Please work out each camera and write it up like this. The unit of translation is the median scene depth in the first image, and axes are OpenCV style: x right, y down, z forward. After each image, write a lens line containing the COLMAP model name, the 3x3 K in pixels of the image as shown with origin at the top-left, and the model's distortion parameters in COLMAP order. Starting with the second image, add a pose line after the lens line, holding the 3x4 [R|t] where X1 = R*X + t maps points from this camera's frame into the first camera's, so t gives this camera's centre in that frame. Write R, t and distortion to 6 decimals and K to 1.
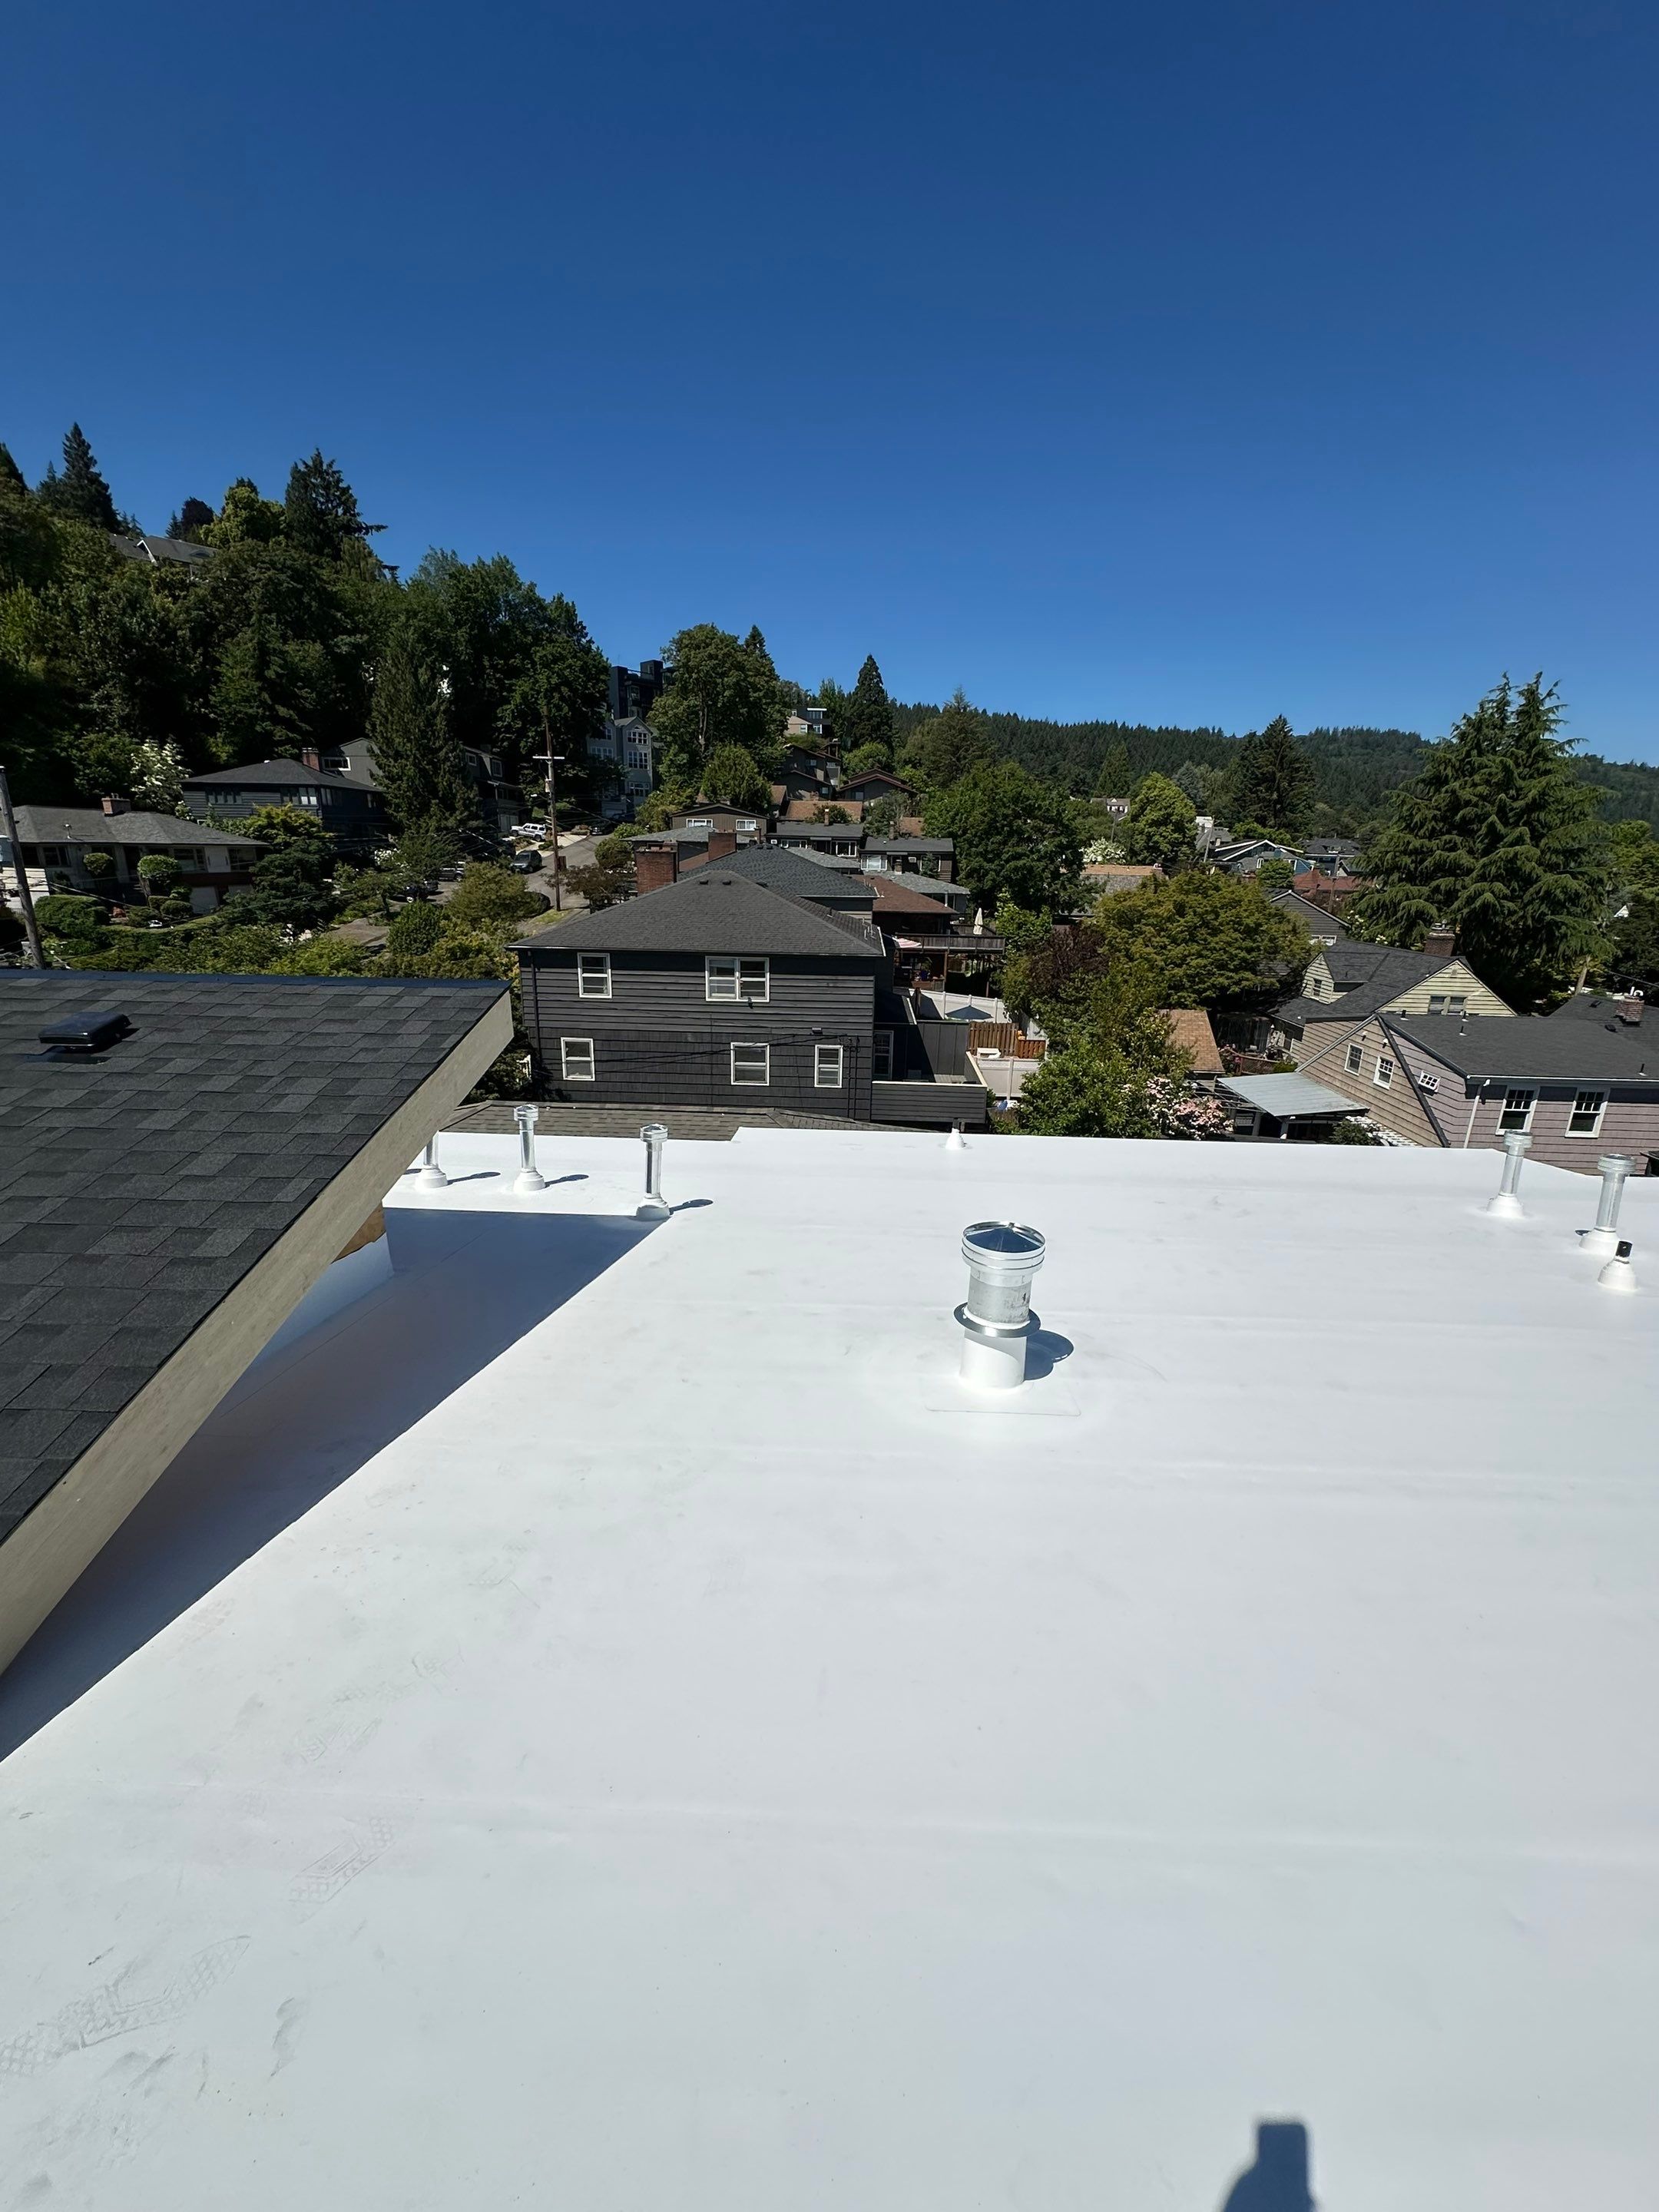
lens RADIAL K [[883.8, 0, 826.1], [0, 883.8, 1107.9], [0, 0, 1]] dist [-0.001358, -0.000214]
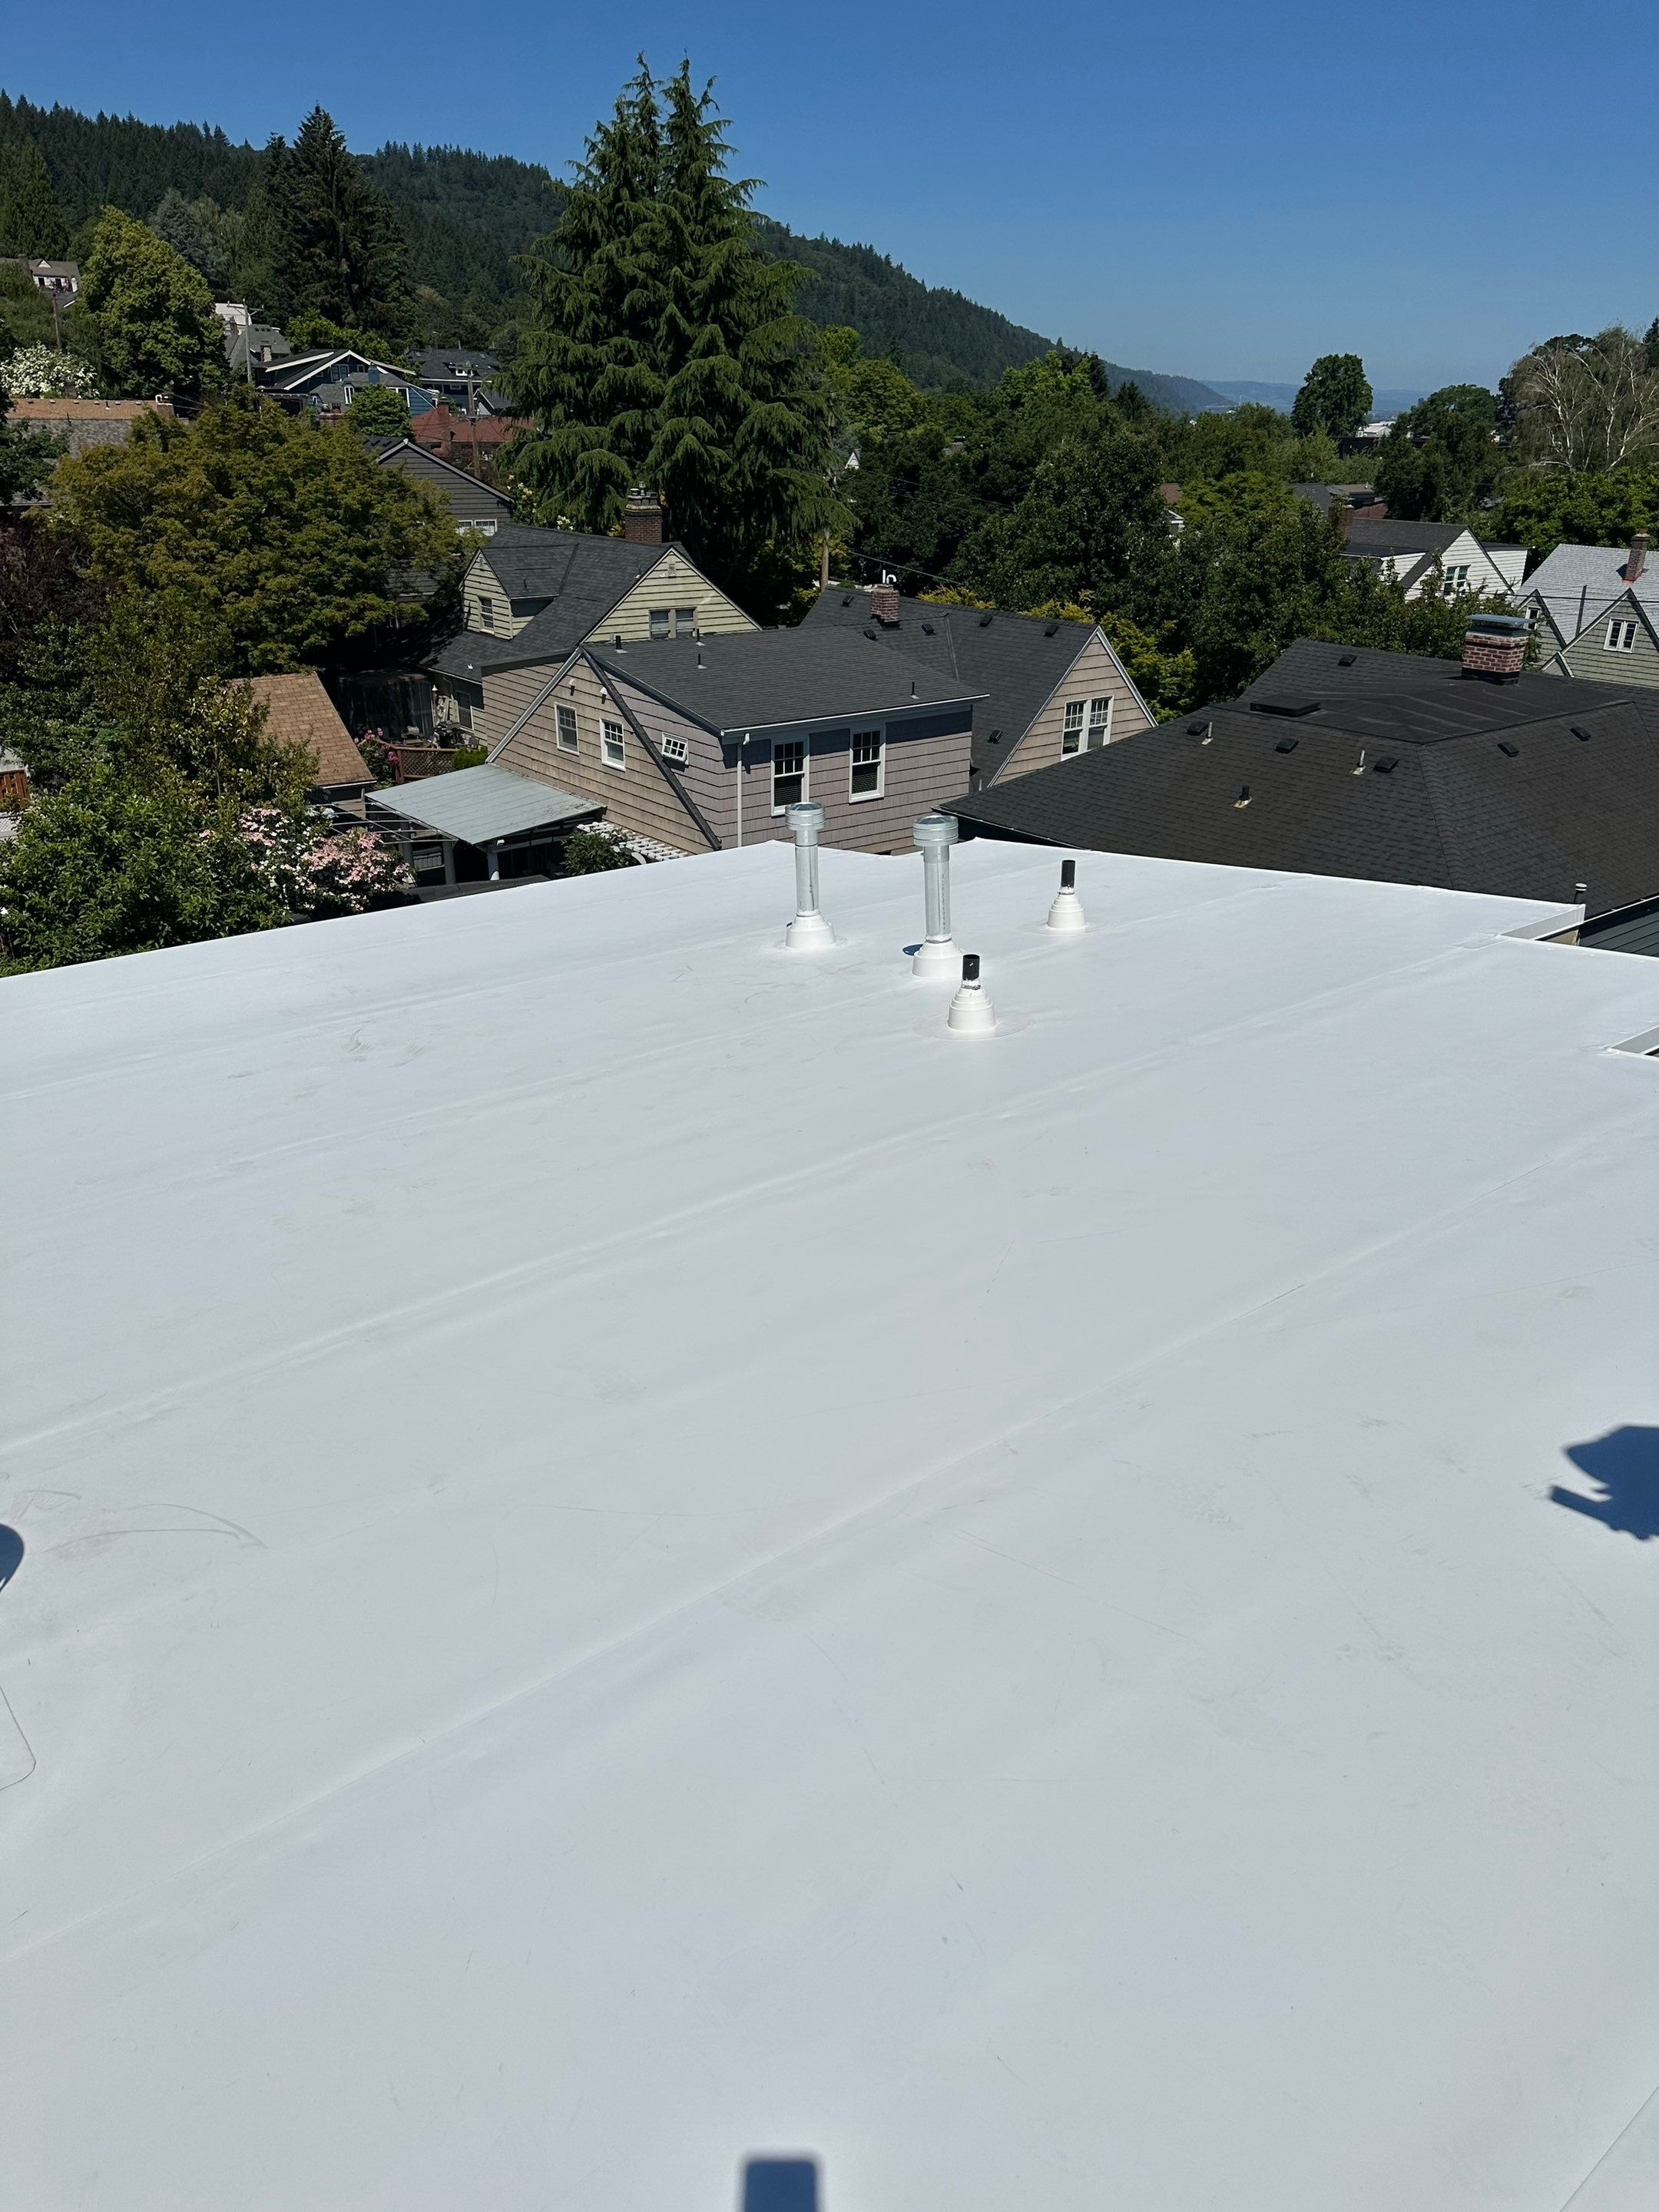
lens RADIAL K [[1561.7, 0, 829.4], [0, 1561.7, 1132.9], [0, 0, 1]] dist [0.024630, -0.033505]
pose [[0.757907, -0.283889, 0.587354, 0.016813], [0.182333, 0.956650, 0.227104, 0.000491], [-0.626364, -0.065029, 0.776813, 0.022545]]
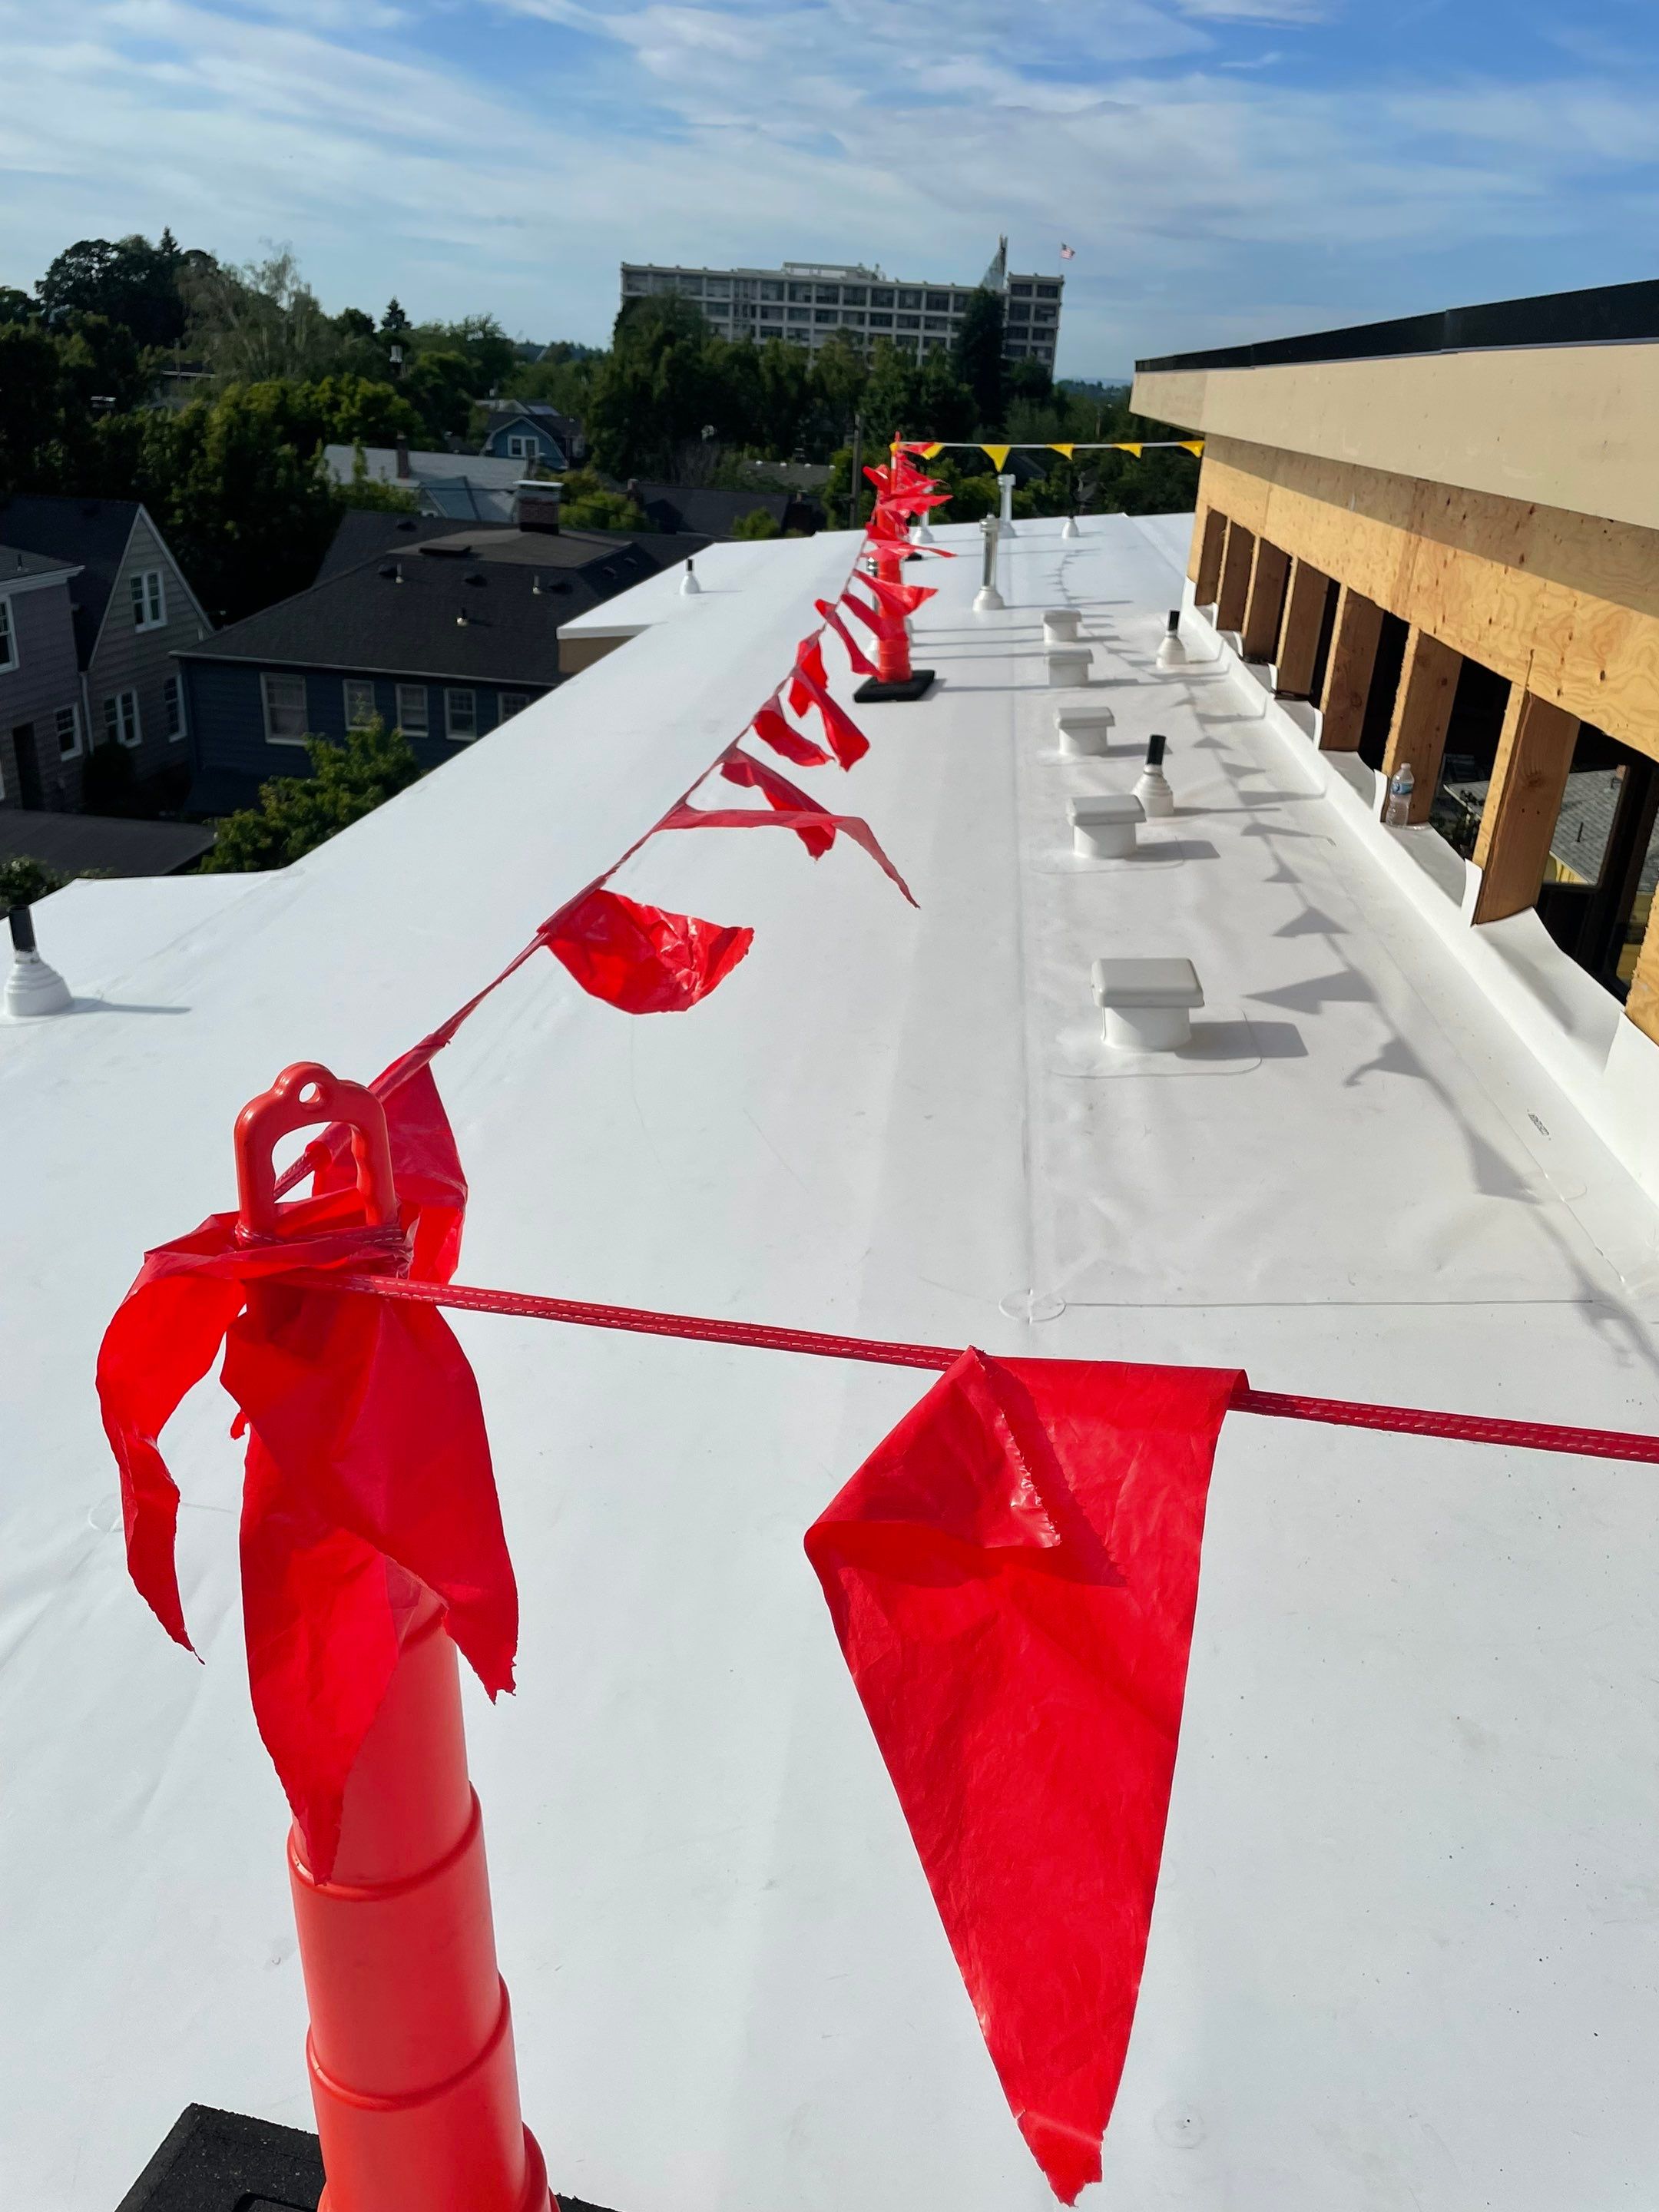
lens RADIAL K [[1692.6, 0, 850.2], [0, 1692.6, 1109.2], [0, 0, 1]] dist [0.070491, -0.091227]
pose [[0.052477, -0.408572, 0.911216, -0.314509], [0.219655, 0.894849, 0.388583, -0.023254], [-0.974165, 0.179761, 0.136704, 0.124123]]
